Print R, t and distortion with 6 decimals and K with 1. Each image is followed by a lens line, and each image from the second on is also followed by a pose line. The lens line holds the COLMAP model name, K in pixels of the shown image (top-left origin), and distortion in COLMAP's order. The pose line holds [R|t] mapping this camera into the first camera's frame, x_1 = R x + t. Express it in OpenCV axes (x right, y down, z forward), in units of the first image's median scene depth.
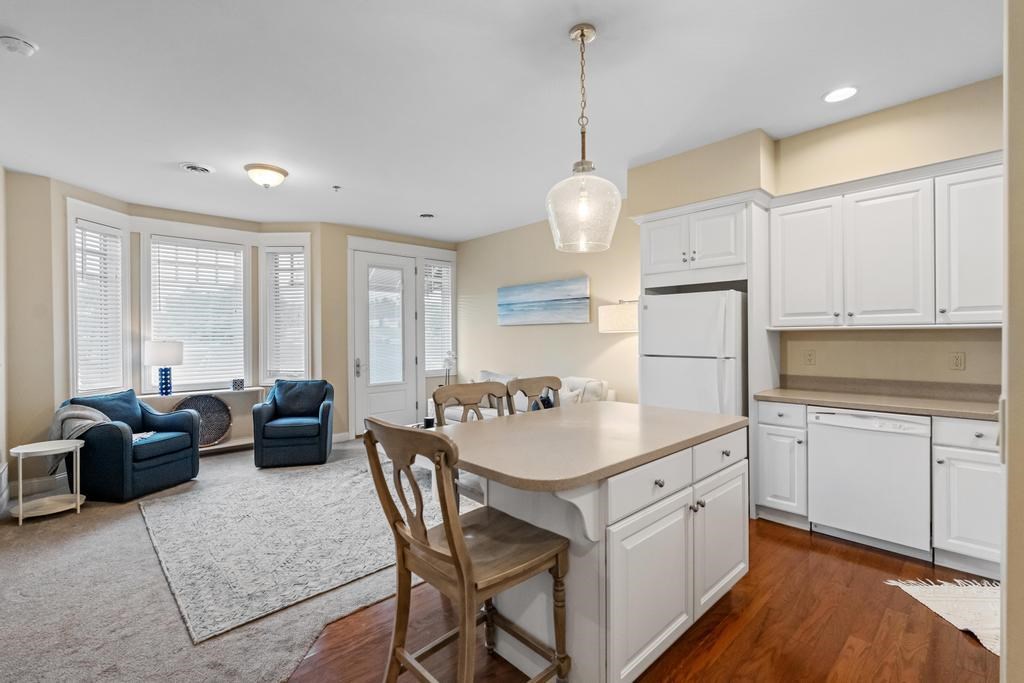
lens RADIAL K [[452.0, 0, 511.0], [0, 452.0, 335.6], [0, 0, 1]] dist [-0.000792, -0.000287]
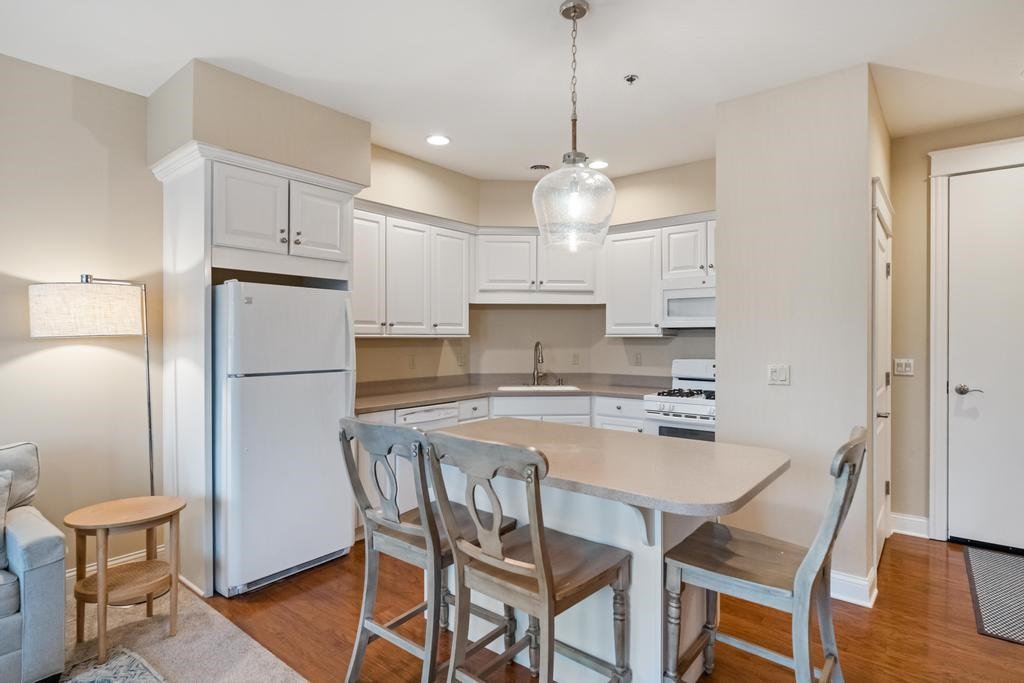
lens RADIAL K [[536.5, 0, 512.5], [0, 536.5, 337.3], [0, 0, 1]] dist [-0.001670, -0.000058]
pose [[-0.138635, 0.005863, 0.990326, -0.502991], [-0.002404, 0.999978, -0.006256, -0.006197], [-0.990341, -0.003248, -0.138618, 0.728384]]
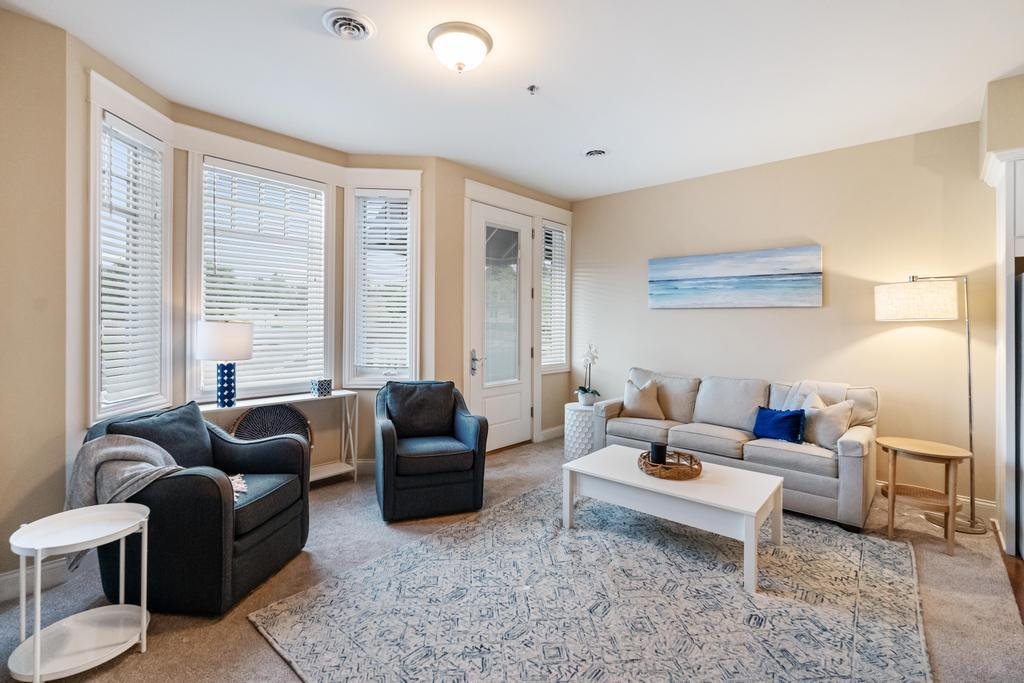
lens RADIAL K [[466.4, 0, 513.0], [0, 466.4, 319.3], [0, 0, 1]] dist [-0.001283, -0.000464]
pose [[0.995655, 0.018083, 0.091350, -0.540256], [-0.017889, 0.999836, -0.002947, 0.004557], [-0.091388, 0.001300, 0.995815, 0.390492]]
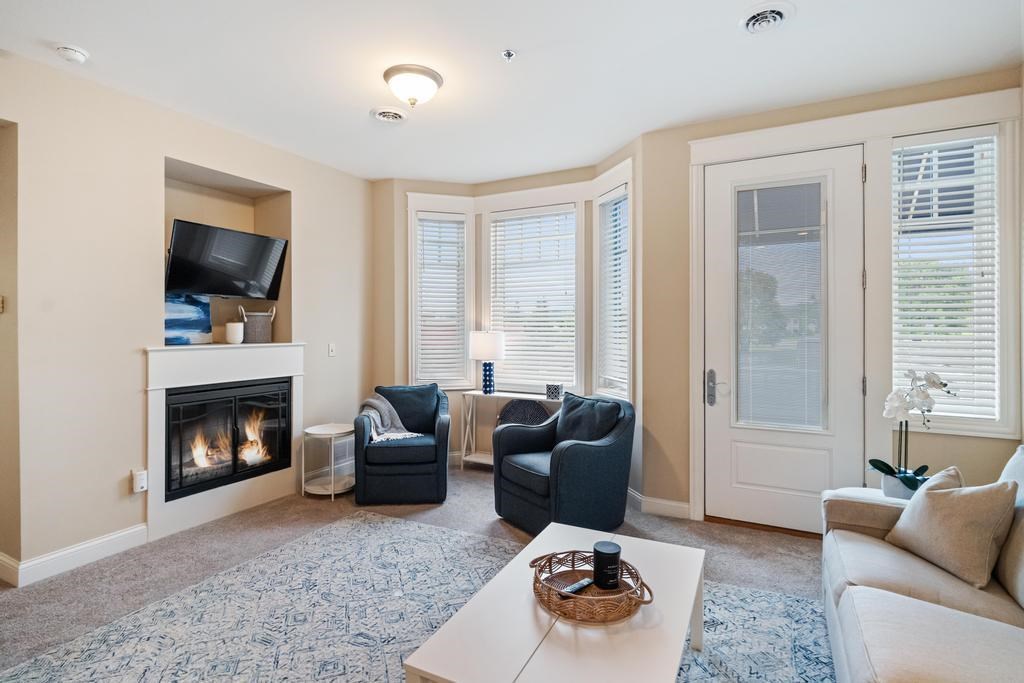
lens RADIAL K [[504.3, 0, 509.7], [0, 504.3, 327.3], [0, 0, 1]] dist [-0.002047, -0.000645]
pose [[0.327491, 0.006528, -0.944832, 0.216911], [-0.001060, 0.999978, 0.006541, -0.003814], [0.944854, -0.001141, 0.327491, 0.919511]]
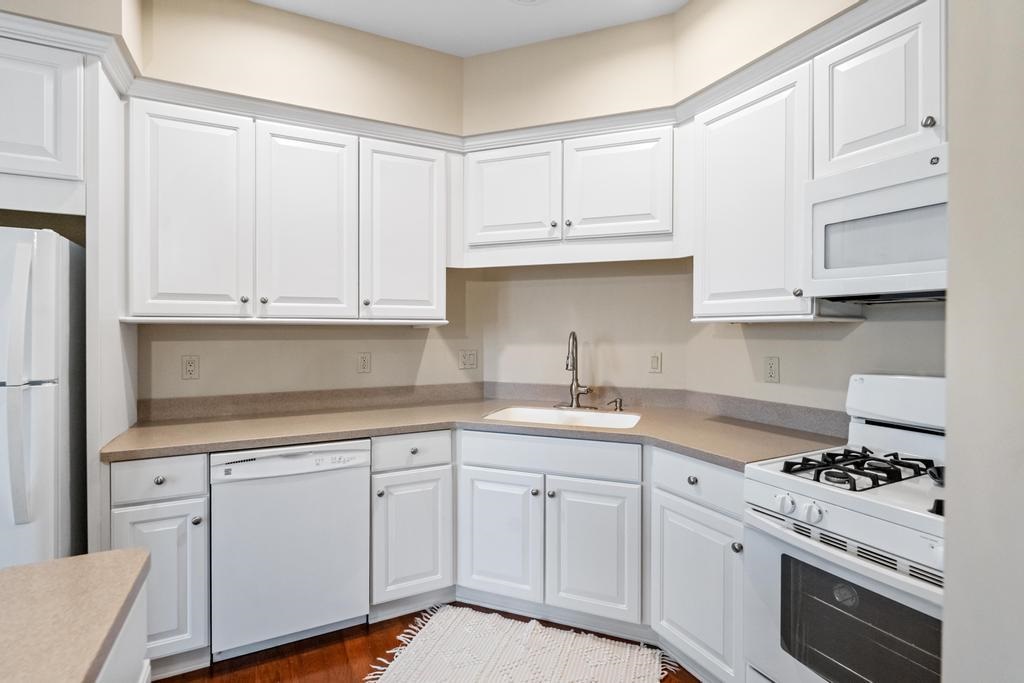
lens RADIAL K [[490.5, 0, 510.5], [0, 490.5, 331.9], [0, 0, 1]] dist [-0.002152, -0.000019]
pose [[0.282523, 0.002376, 0.959258, 0.131911], [-0.005998, 0.999982, -0.000710, -0.002271], [-0.959242, -0.005553, 0.282532, 0.366687]]
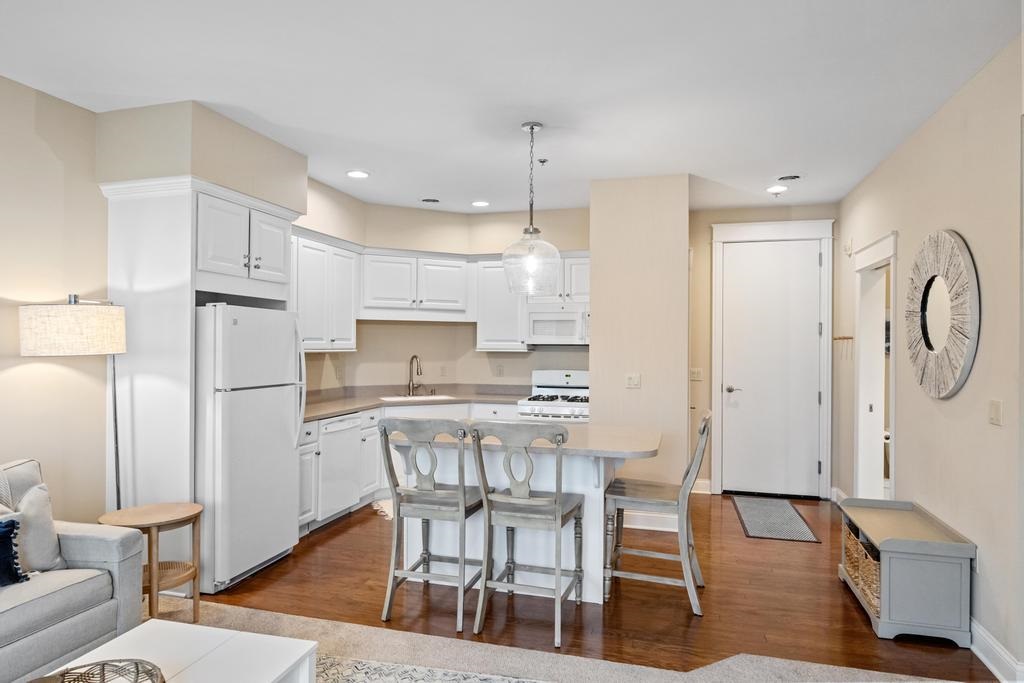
lens RADIAL K [[614.9, 0, 512.0], [0, 614.9, 341.5], [0, 0, 1]] dist [0.002373, 0.000609]
pose [[-0.516226, 0.008253, 0.856412, -0.747362], [-0.005345, 0.999903, -0.012857, -0.021356], [-0.856435, -0.011215, -0.516132, 1.116290]]
